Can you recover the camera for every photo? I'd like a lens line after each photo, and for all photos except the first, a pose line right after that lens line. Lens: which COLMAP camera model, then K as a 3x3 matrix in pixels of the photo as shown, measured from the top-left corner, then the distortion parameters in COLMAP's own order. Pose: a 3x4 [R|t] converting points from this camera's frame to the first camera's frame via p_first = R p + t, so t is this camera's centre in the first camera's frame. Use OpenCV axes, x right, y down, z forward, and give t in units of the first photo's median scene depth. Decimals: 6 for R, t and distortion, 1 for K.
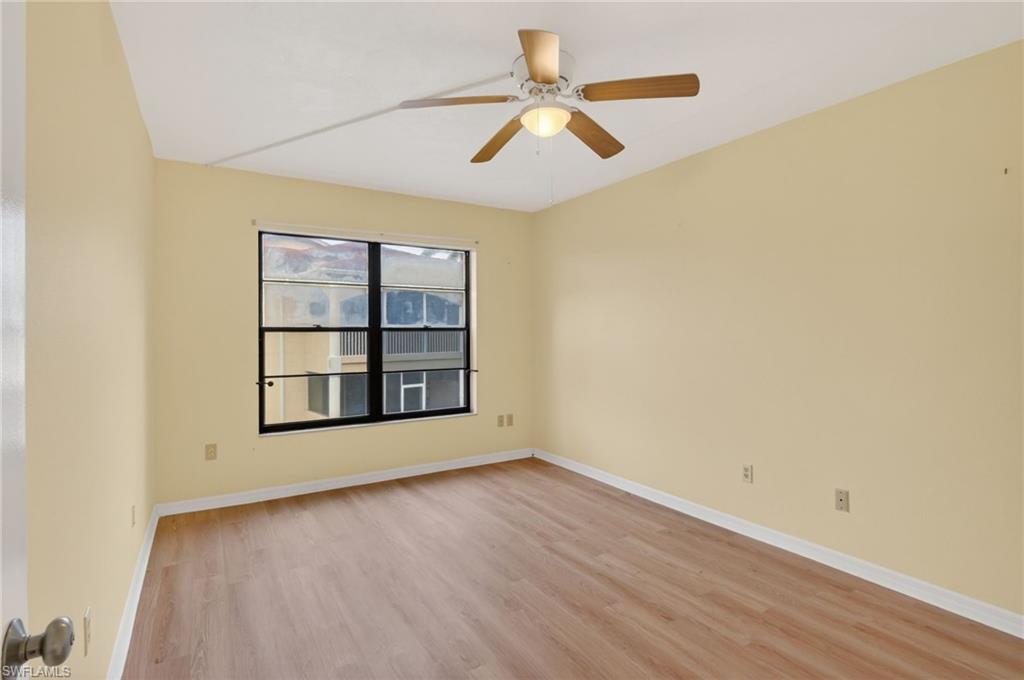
lens RADIAL K [[491.9, 0, 506.8], [0, 491.9, 336.0], [0, 0, 1]] dist [0.031712, -0.001640]
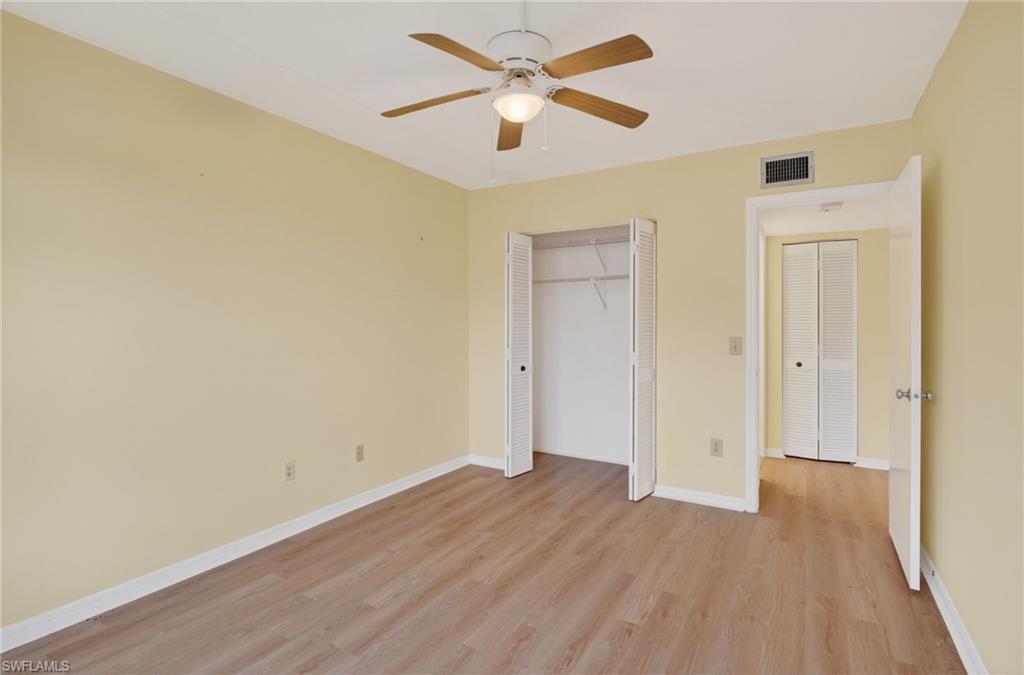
lens RADIAL K [[503.3, 0, 503.1], [0, 503.3, 340.6], [0, 0, 1]] dist [-0.005201, -0.000625]
pose [[-0.461129, -0.013181, 0.887235, -0.659143], [0.006911, 0.999806, 0.018446, 0.012936], [-0.887306, 0.014637, -0.460948, 1.274555]]
